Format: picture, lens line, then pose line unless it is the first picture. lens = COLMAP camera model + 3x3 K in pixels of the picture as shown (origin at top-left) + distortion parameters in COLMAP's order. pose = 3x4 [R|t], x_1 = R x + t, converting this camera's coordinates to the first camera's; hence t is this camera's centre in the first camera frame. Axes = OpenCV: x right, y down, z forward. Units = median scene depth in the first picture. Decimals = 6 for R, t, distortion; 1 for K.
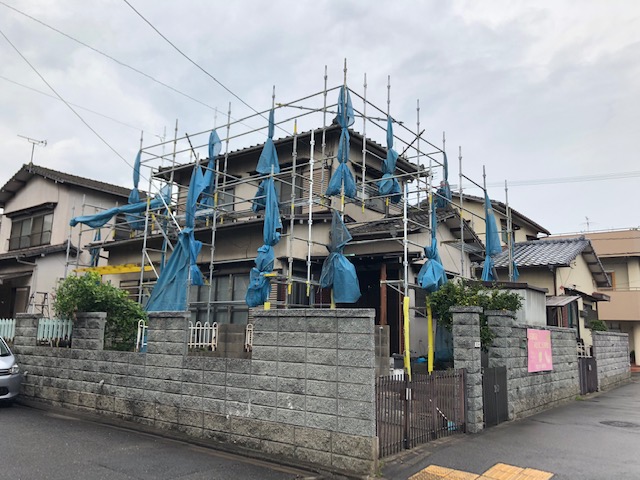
lens RADIAL K [[524.4, 0, 318.8], [0, 524.4, 239.0], [0, 0, 1]] dist [0.005687, 0.025275]
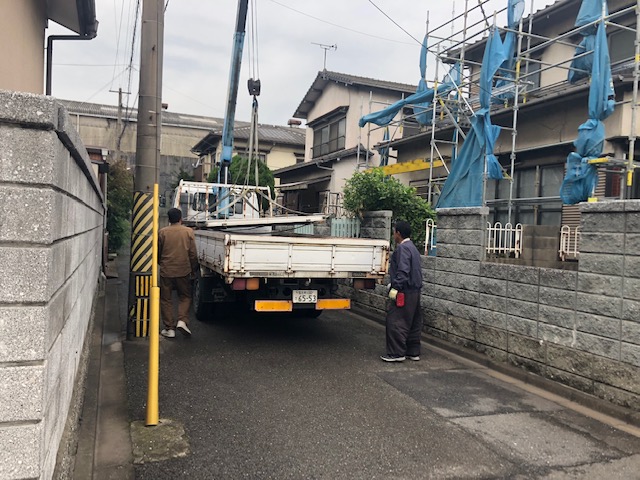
lens RADIAL K [[524.4, 0, 312.0], [0, 524.4, 244.1], [0, 0, 1]] dist [0.005687, 0.025275]
pose [[0.849485, 0.029070, -0.526811, -0.039980], [0.068950, 0.983802, 0.165469, 0.033315], [0.523088, -0.176887, 0.833721, 0.146831]]
